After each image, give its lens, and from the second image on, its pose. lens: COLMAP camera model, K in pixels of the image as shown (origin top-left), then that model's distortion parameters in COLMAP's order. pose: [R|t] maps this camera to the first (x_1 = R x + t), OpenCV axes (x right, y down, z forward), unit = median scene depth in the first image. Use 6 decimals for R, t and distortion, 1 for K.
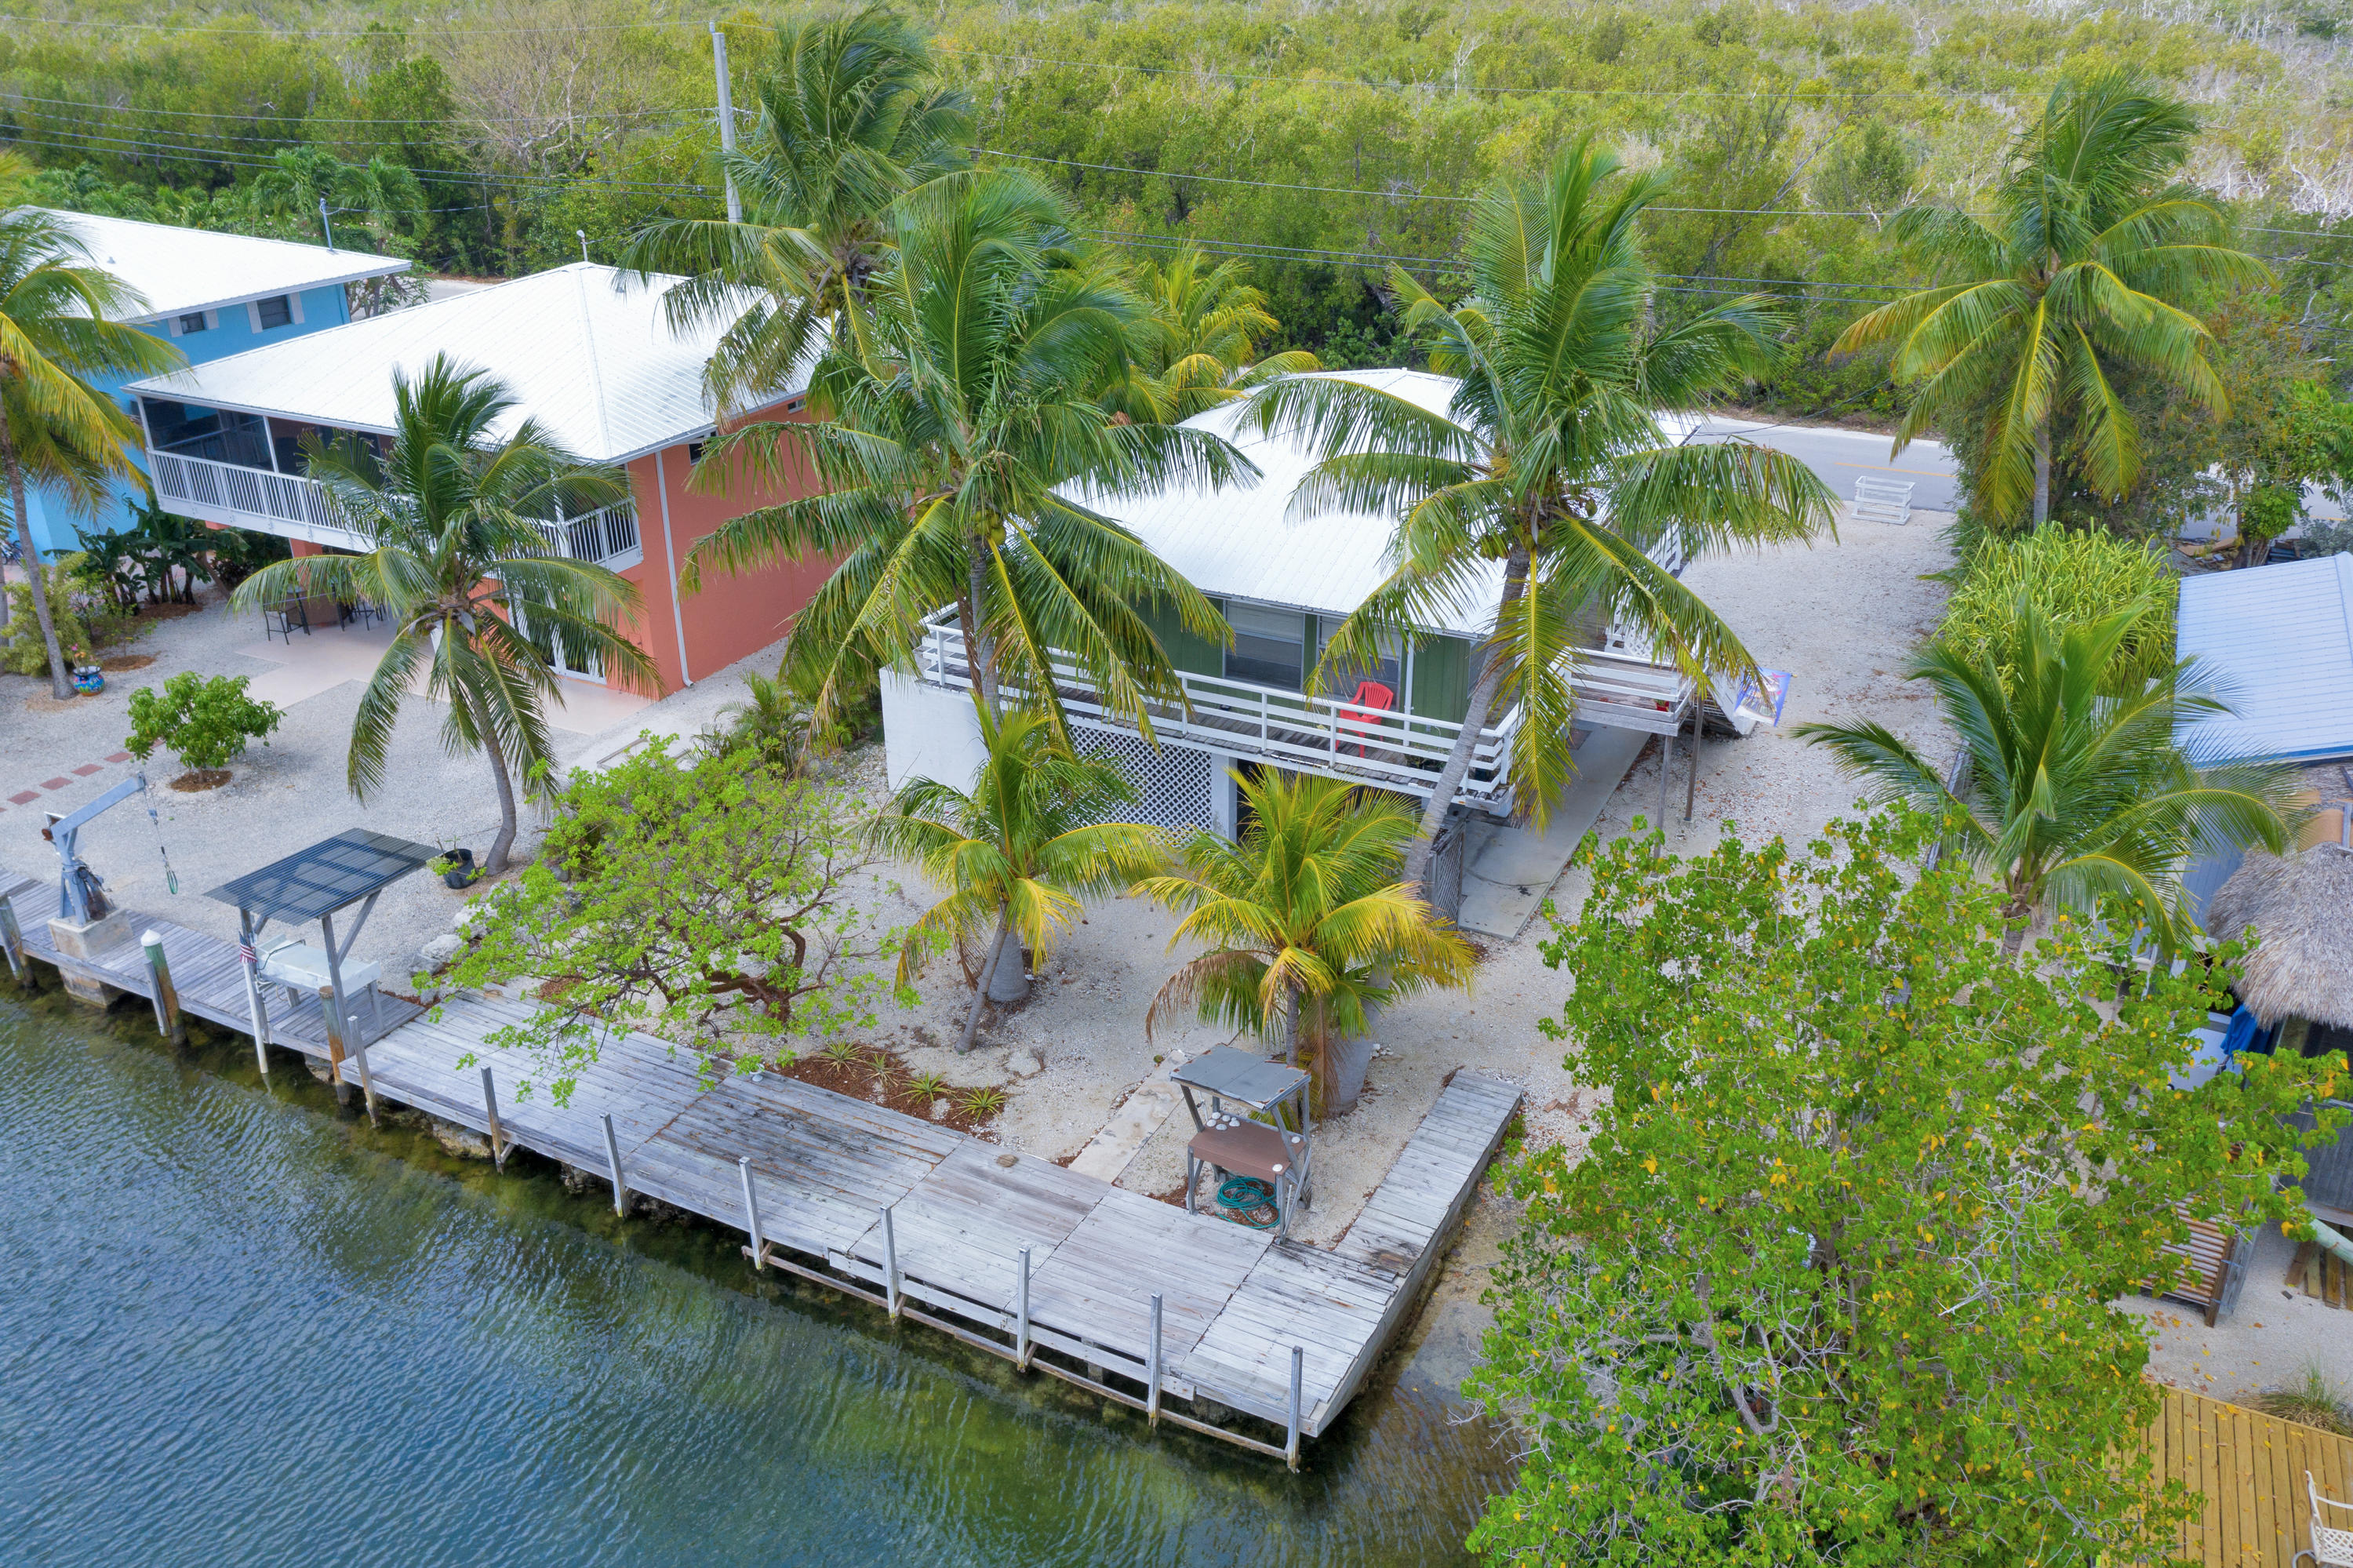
lens RADIAL K [[1867.6, 0, 1178.3], [0, 1867.6, 771.5], [0, 0, 1]] dist [-0.005178, 0.001262]
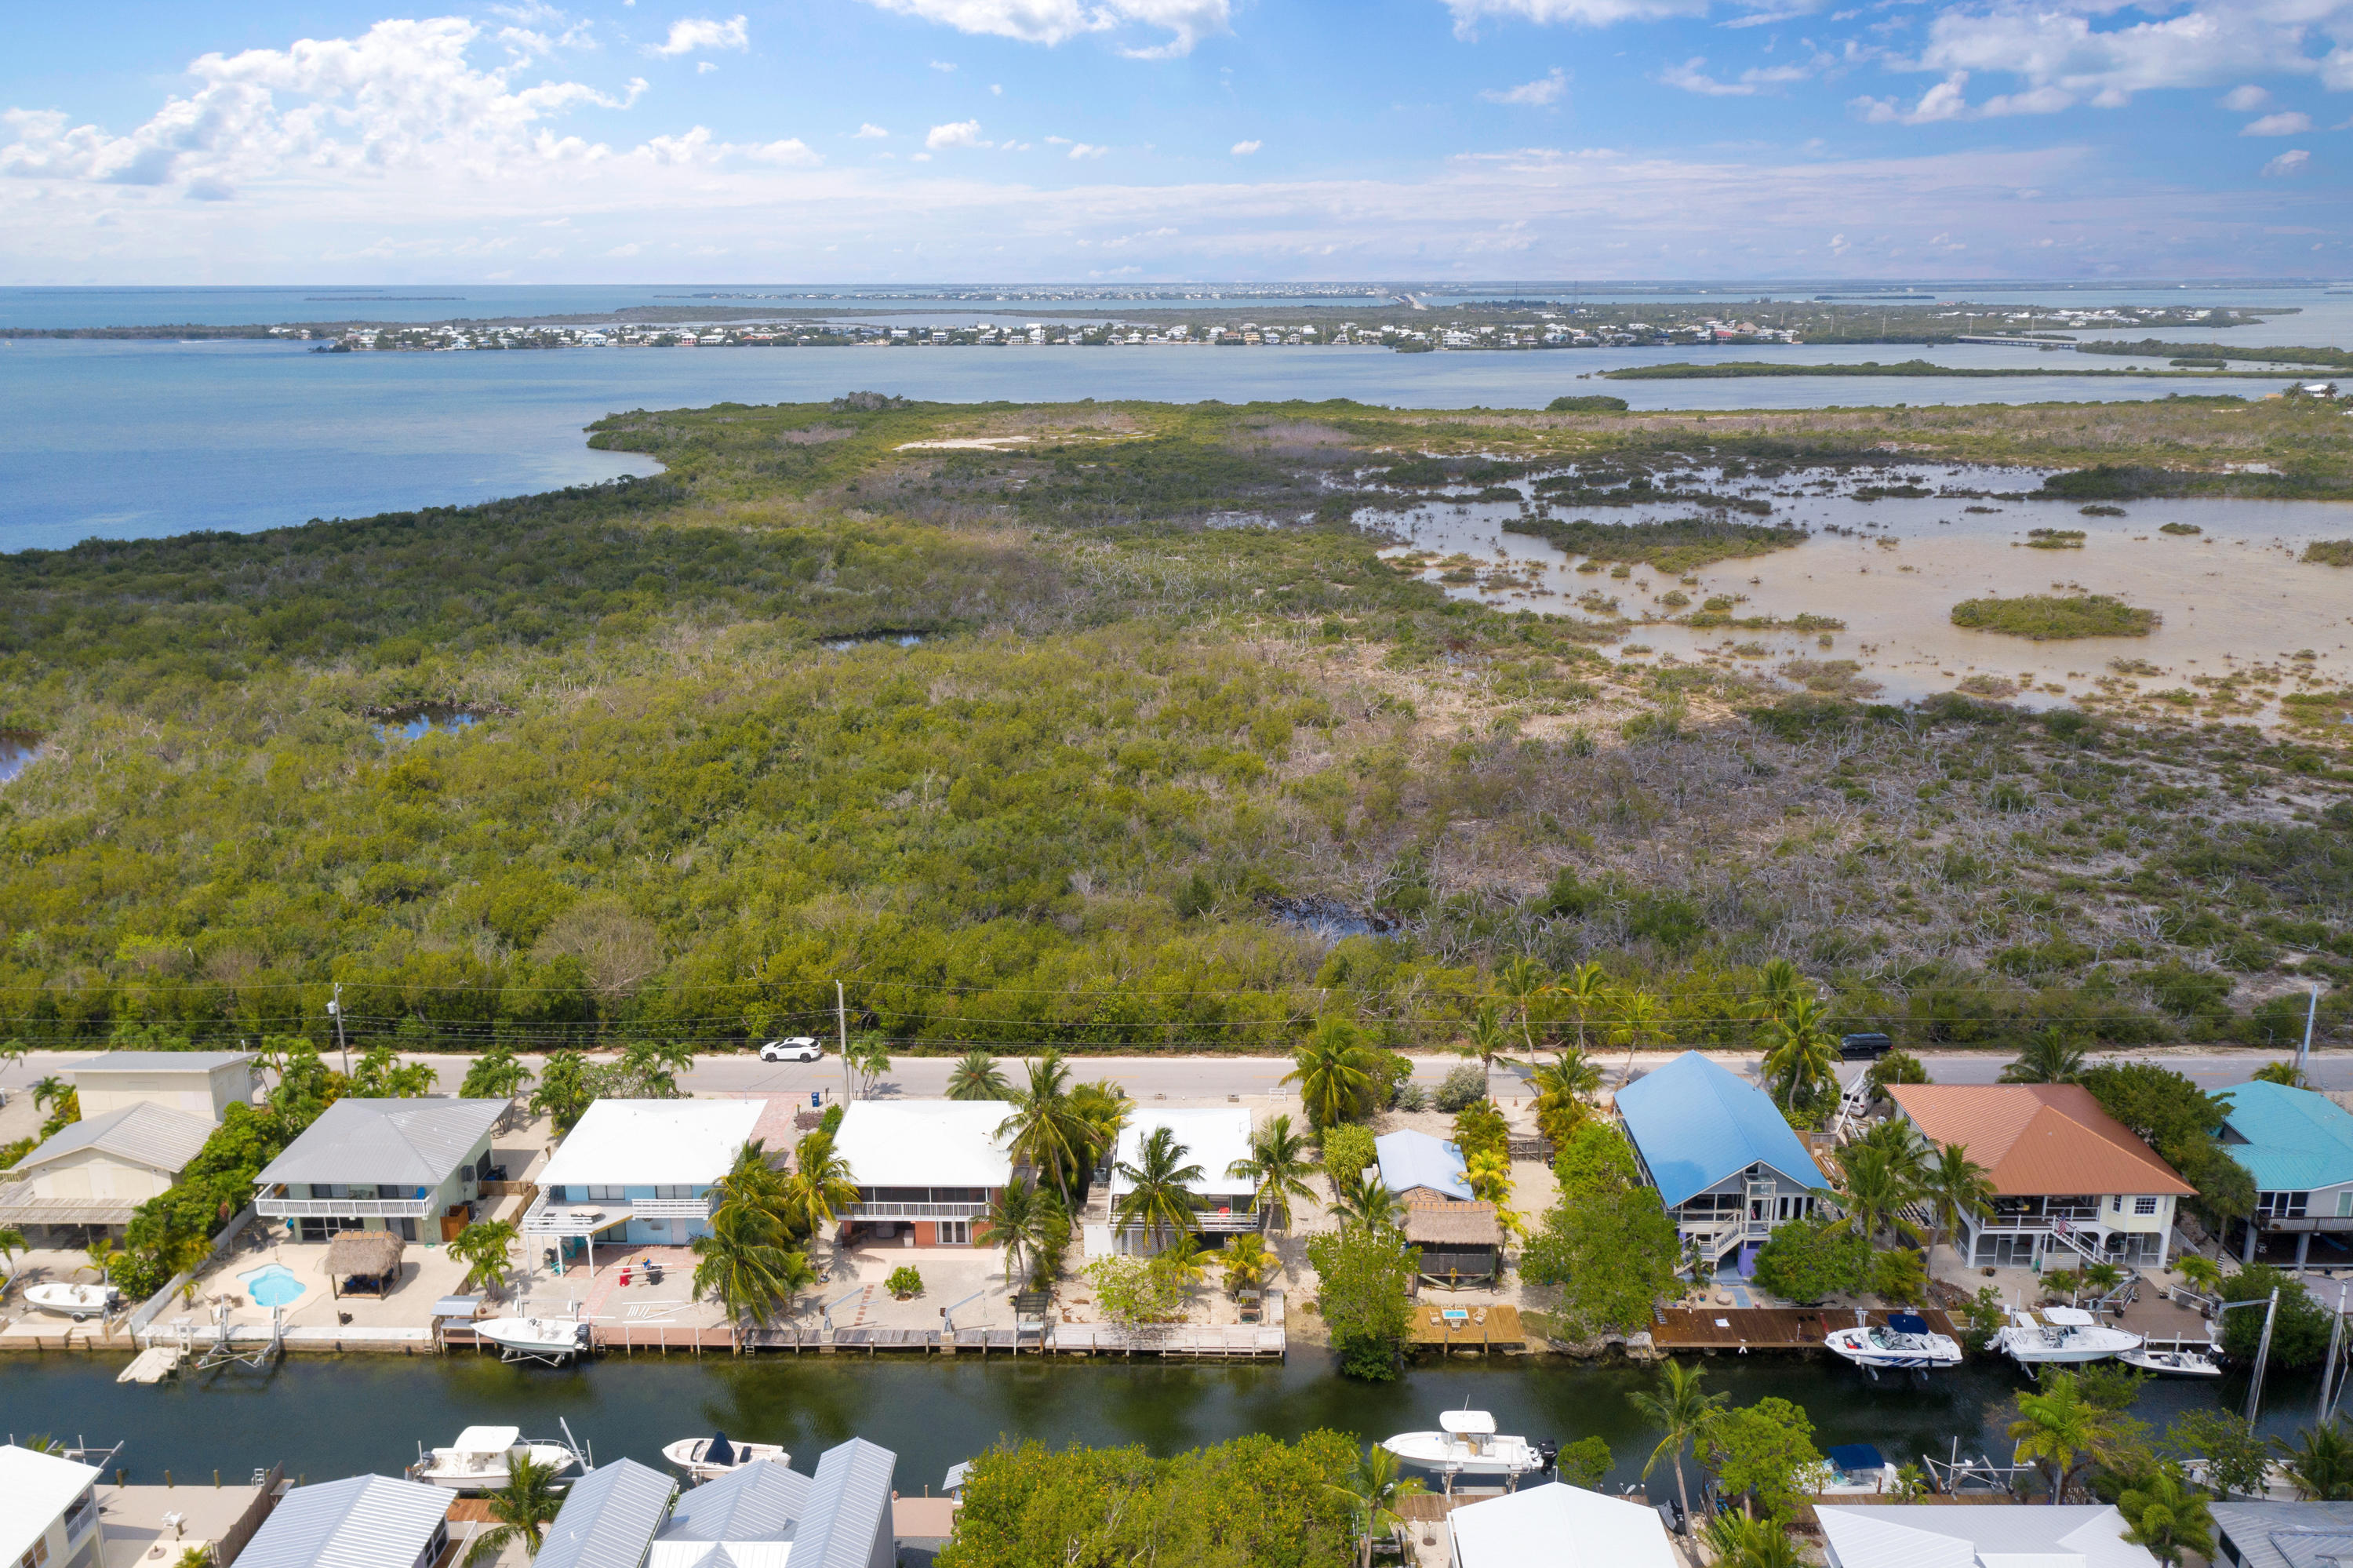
lens RADIAL K [[1867.6, 0, 1173.0], [0, 1867.6, 776.7], [0, 0, 1]] dist [-0.005178, 0.001262]
pose [[0.900003, -0.114123, 0.420679, -1.822758], [0.184237, 0.974266, -0.129855, -0.506763], [-0.395033, 0.194374, 0.897868, -3.244691]]
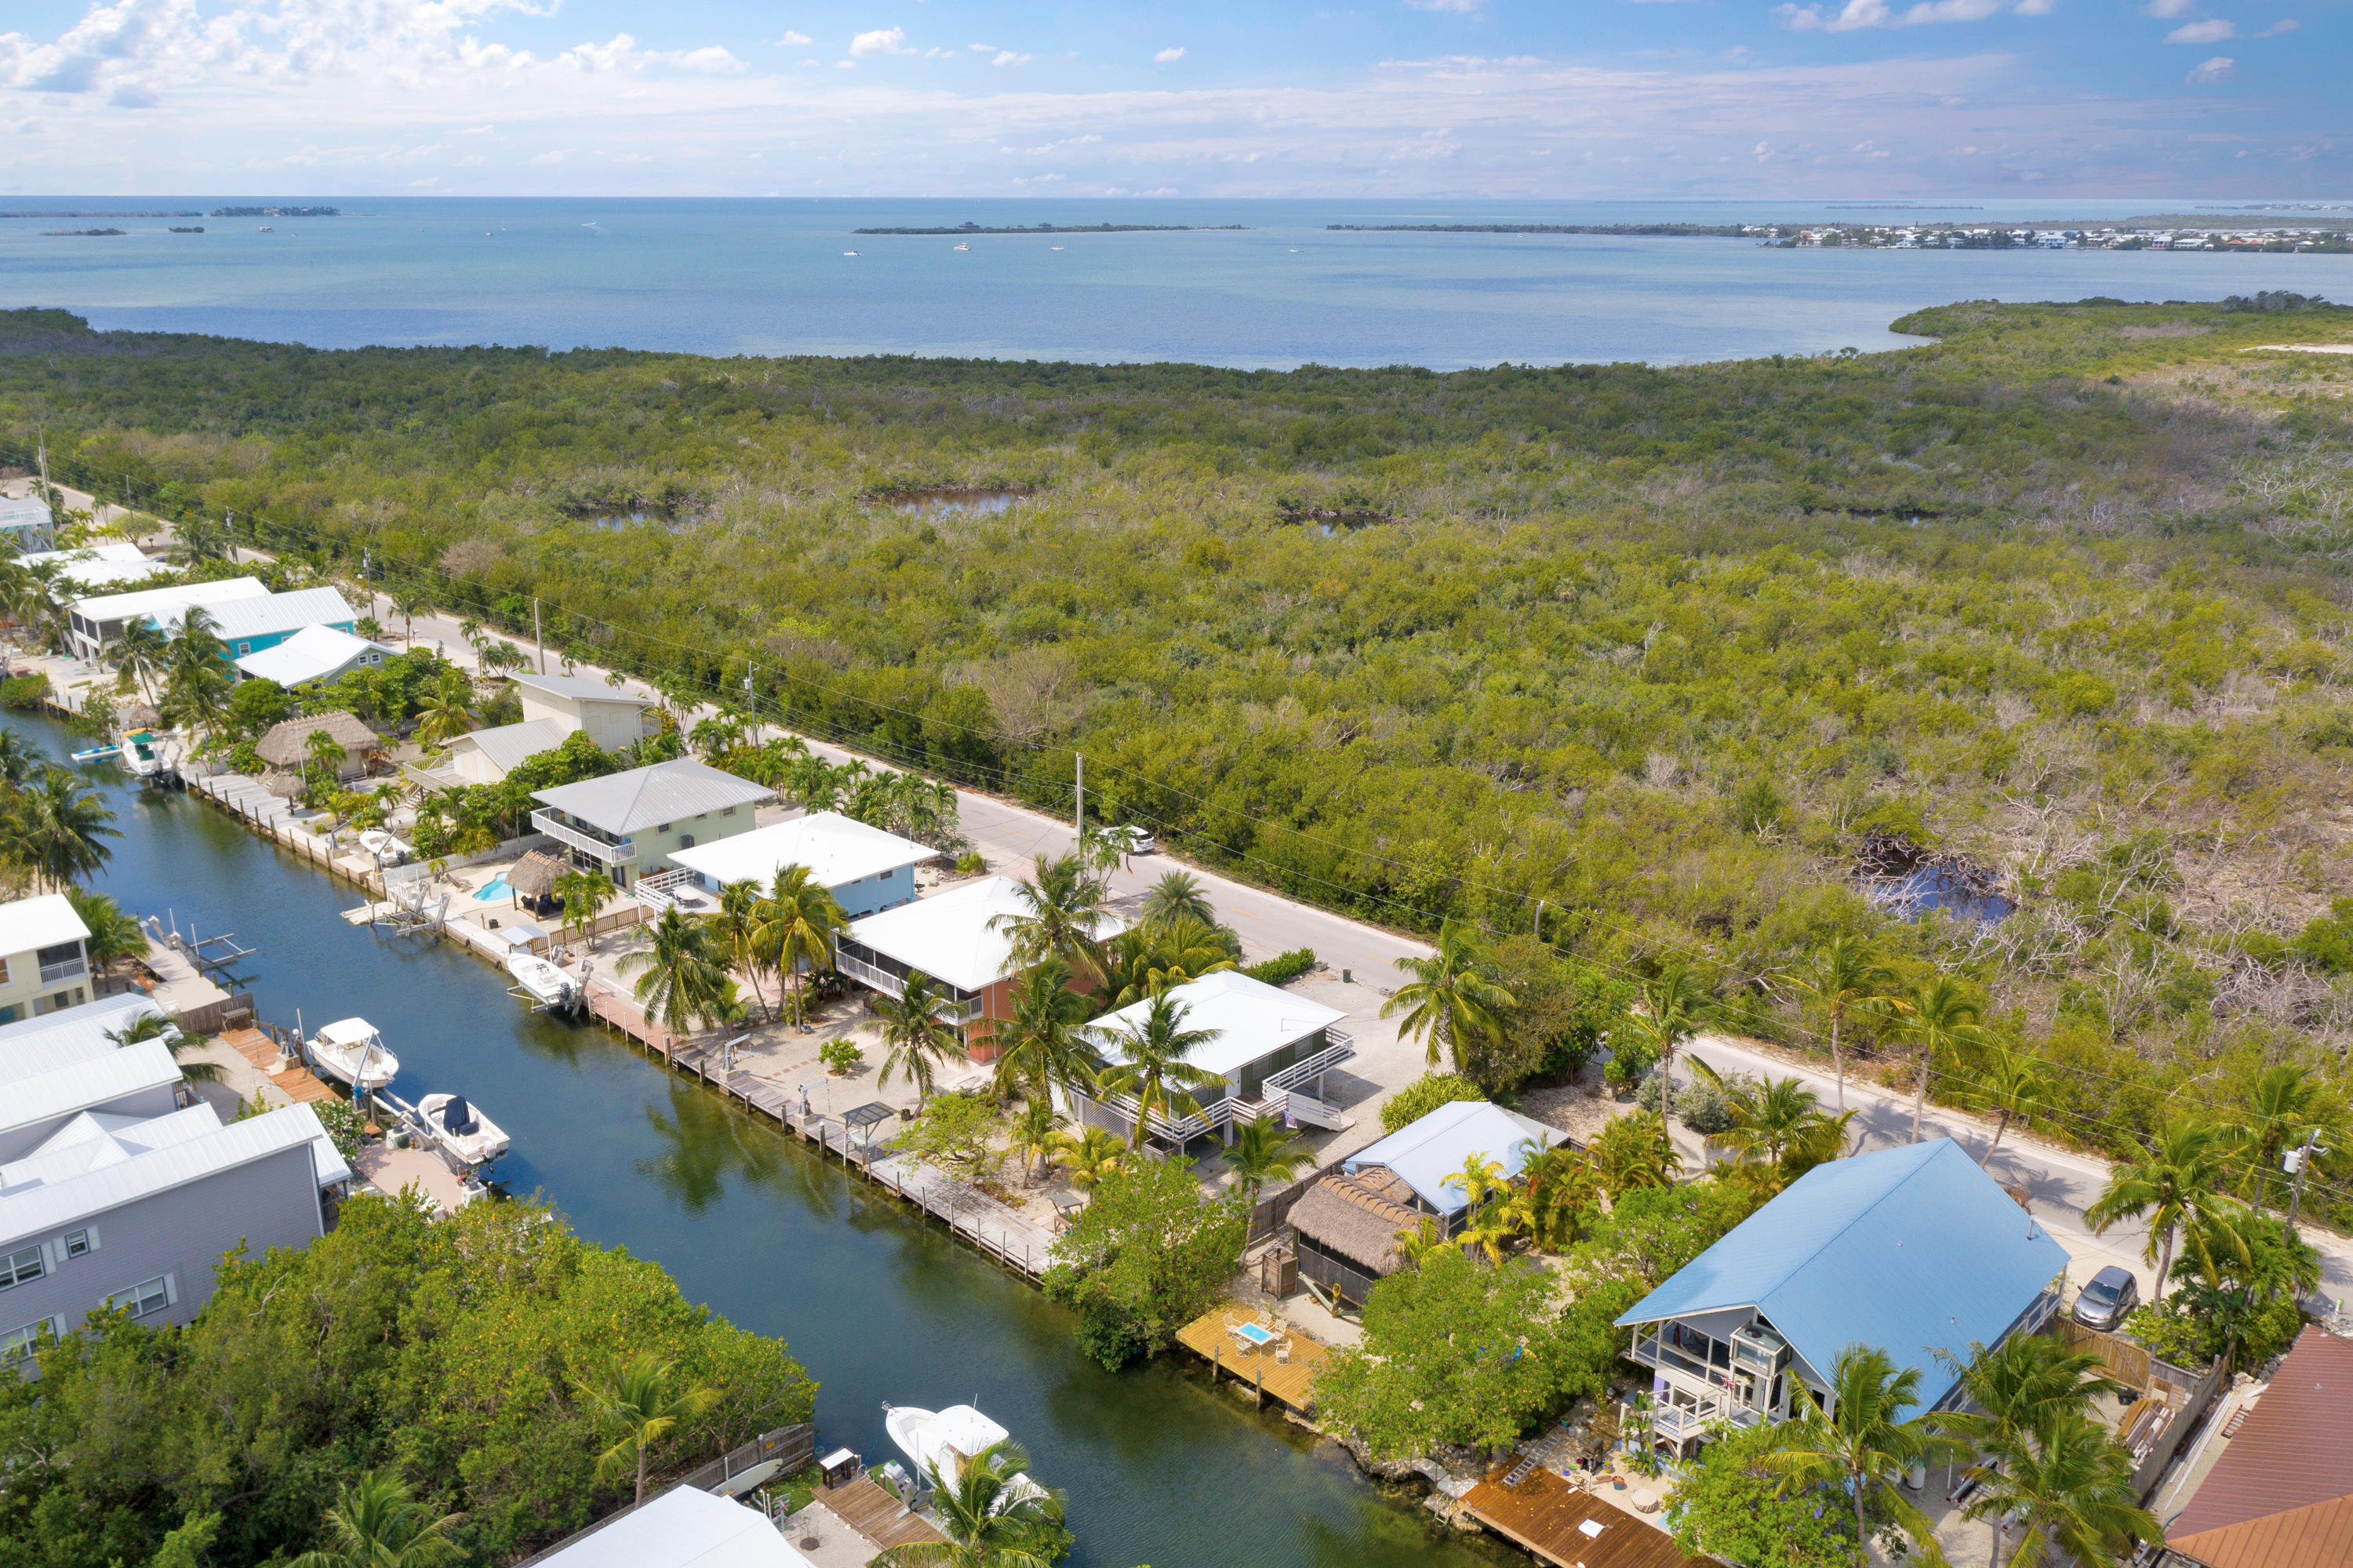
lens RADIAL K [[1867.6, 0, 1171.5], [0, 1867.6, 785.6], [0, 0, 1]] dist [-0.005178, 0.001262]
pose [[0.951424, 0.091889, -0.293853, 1.105188], [-0.128193, 0.985989, -0.106733, -0.258949], [0.279928, 0.139218, 0.949873, -2.355363]]
